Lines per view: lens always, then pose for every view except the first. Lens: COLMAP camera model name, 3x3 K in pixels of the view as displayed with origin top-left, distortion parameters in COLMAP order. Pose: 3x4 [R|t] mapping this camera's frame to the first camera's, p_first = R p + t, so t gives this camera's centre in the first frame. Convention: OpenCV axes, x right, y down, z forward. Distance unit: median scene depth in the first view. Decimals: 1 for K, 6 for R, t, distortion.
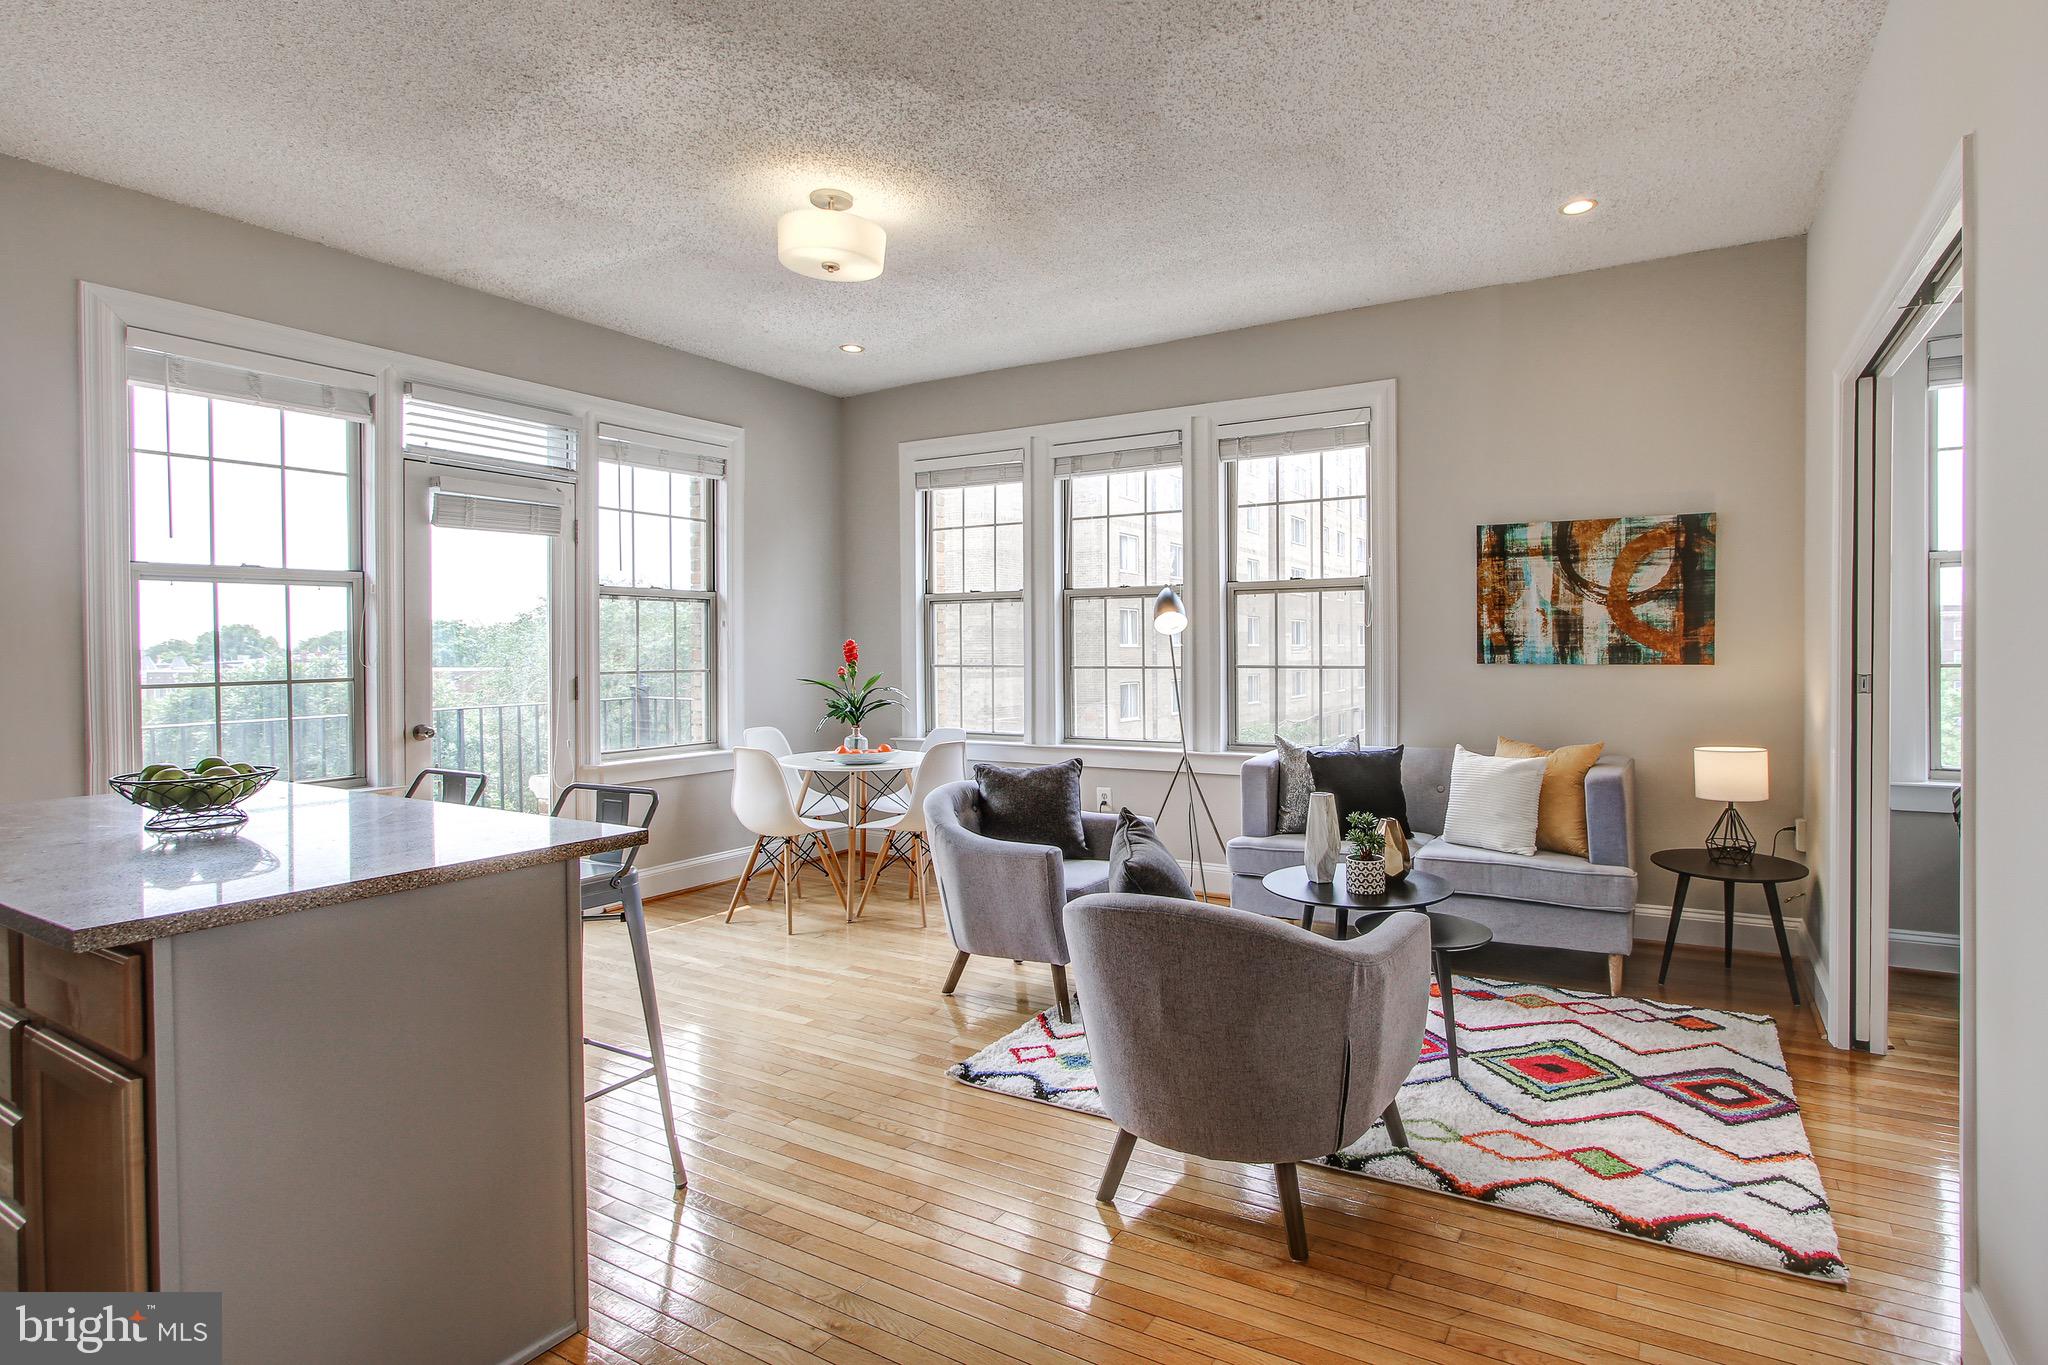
lens RADIAL K [[1036.4, 0, 1097.1], [0, 1036.4, 660.1], [0, 0, 1]] dist [-0.021265, 0.001523]
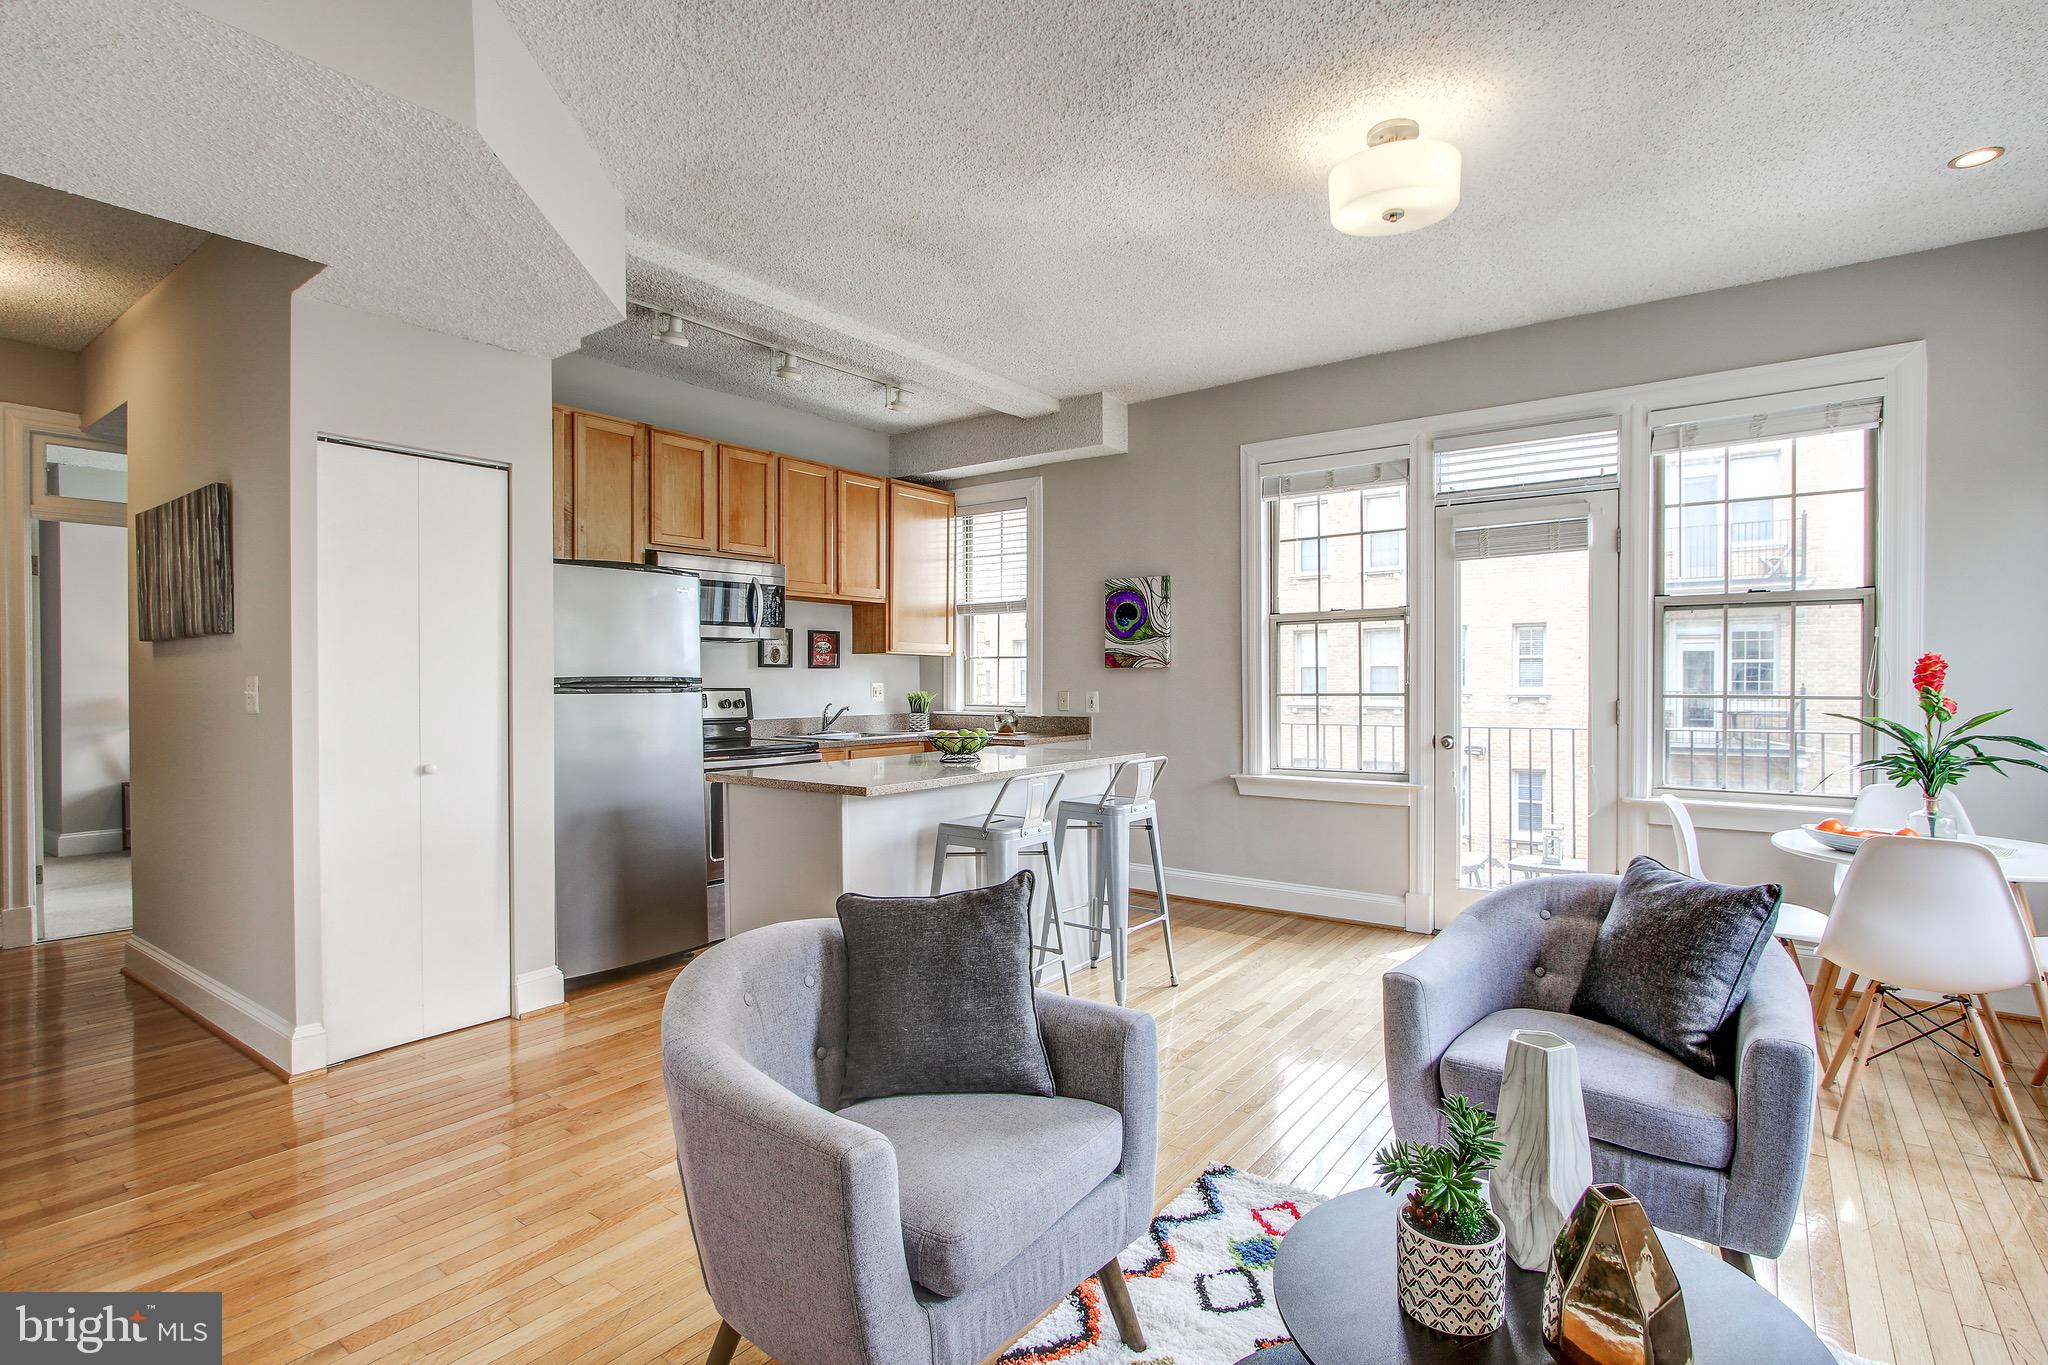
lens RADIAL K [[983.9, 0, 1038.1], [0, 983.9, 685.5], [0, 0, 1]] dist [-0.013252, 0.000711]
pose [[-0.117324, 0.014829, -0.992983, 0.471636], [-0.005065, 0.999867, 0.015531, -0.007708], [0.993081, 0.006851, -0.117233, 0.662402]]
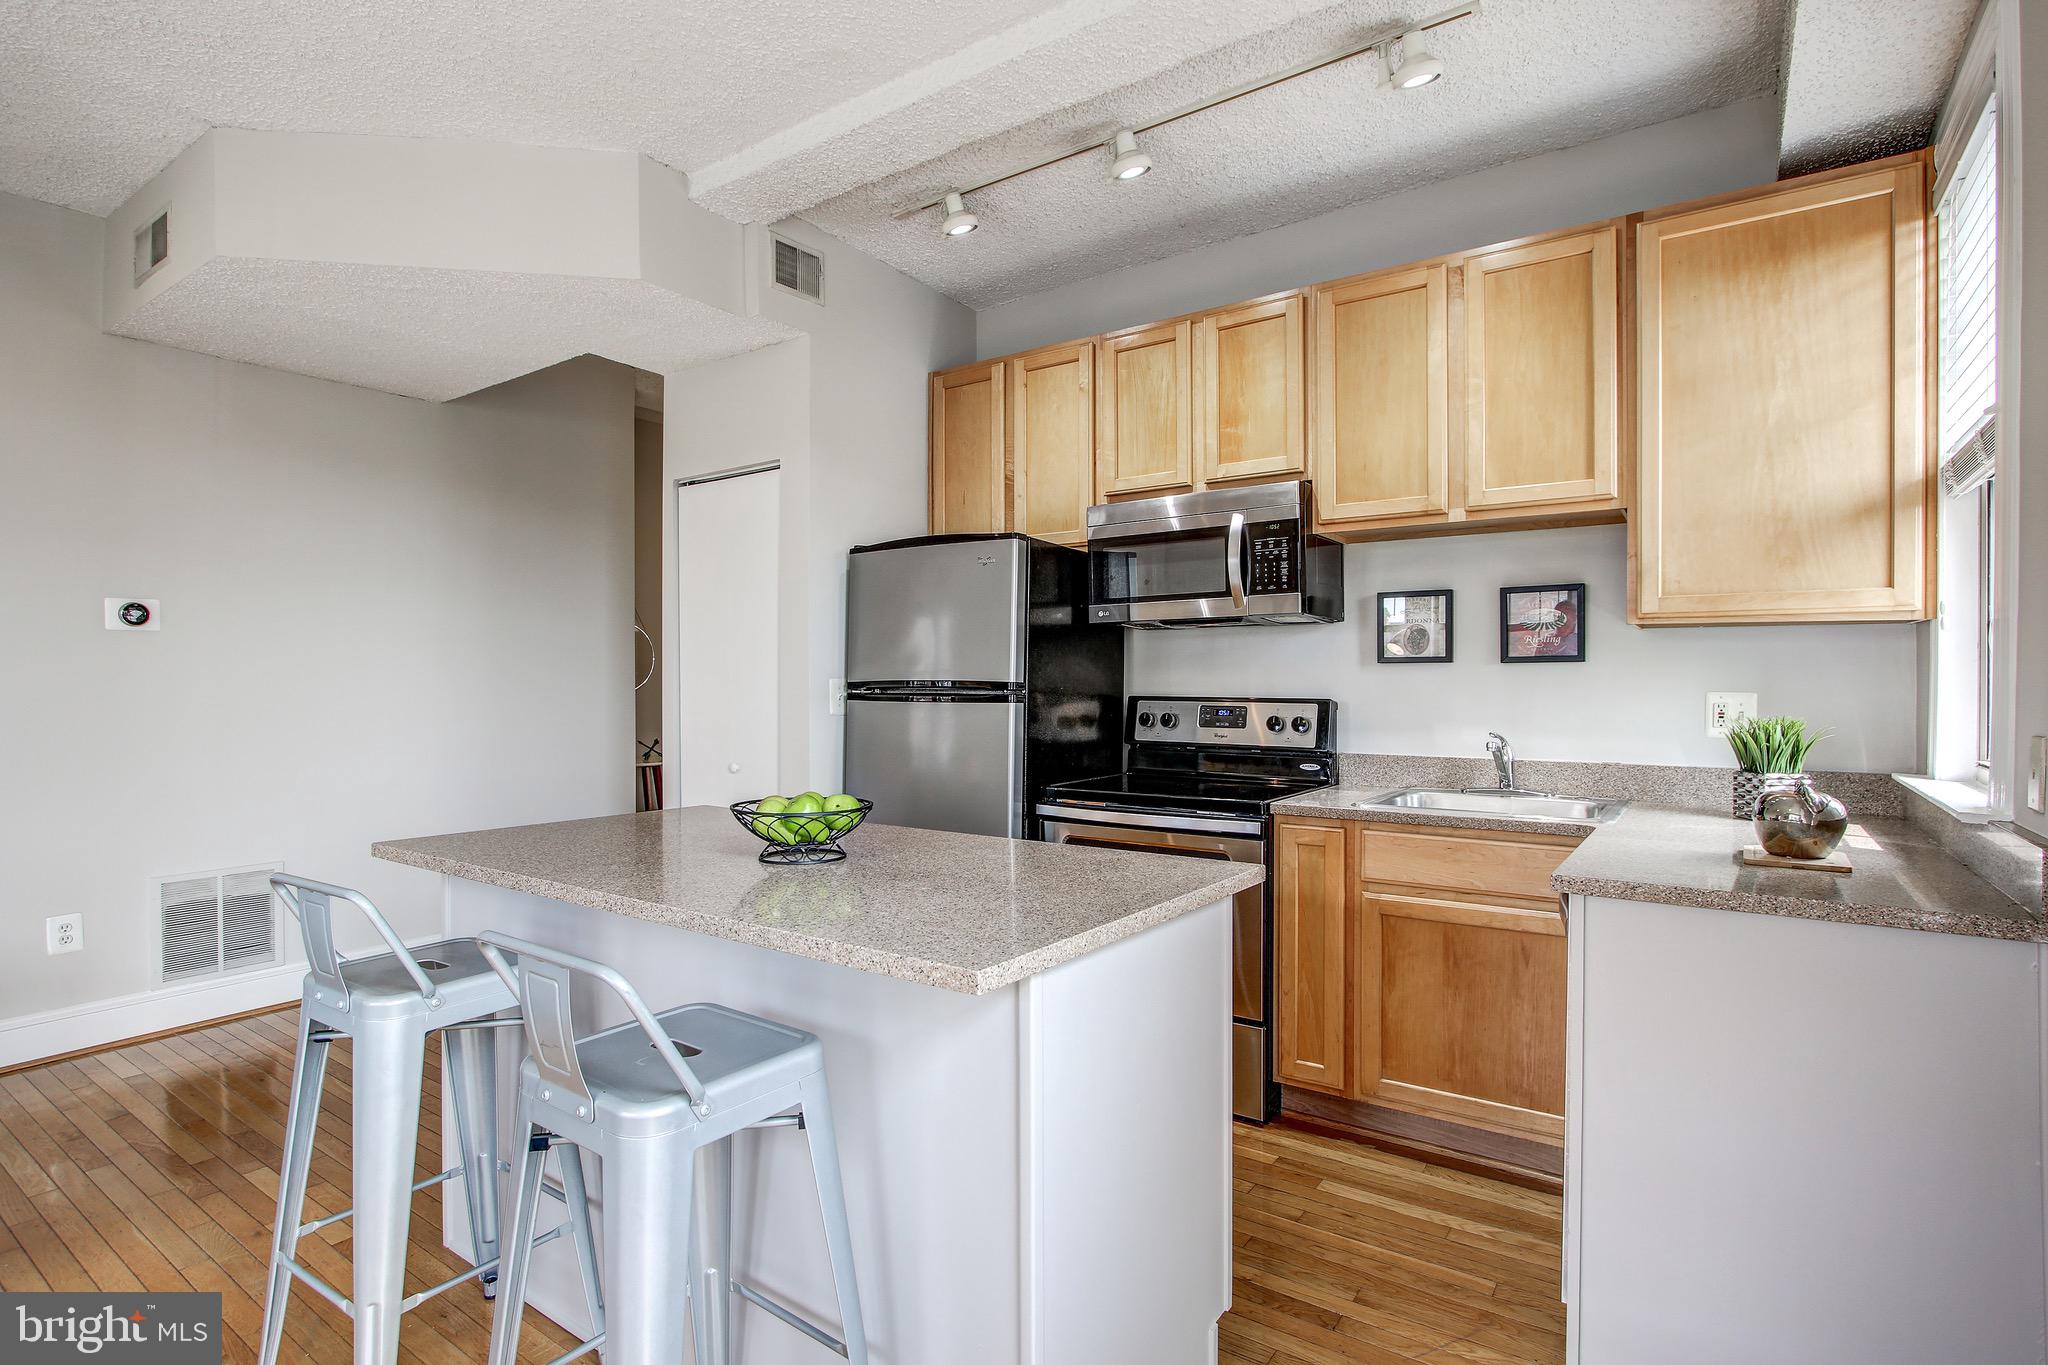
lens RADIAL K [[1005.8, 0, 1040.3], [0, 1005.8, 686.3], [0, 0, 1]] dist [-0.013038, 0.000712]
pose [[-0.996790, 0.008055, 0.079649, -0.573136], [0.009355, 0.999829, 0.015967, -0.006662], [-0.079507, 0.016660, -0.996695, 0.918227]]
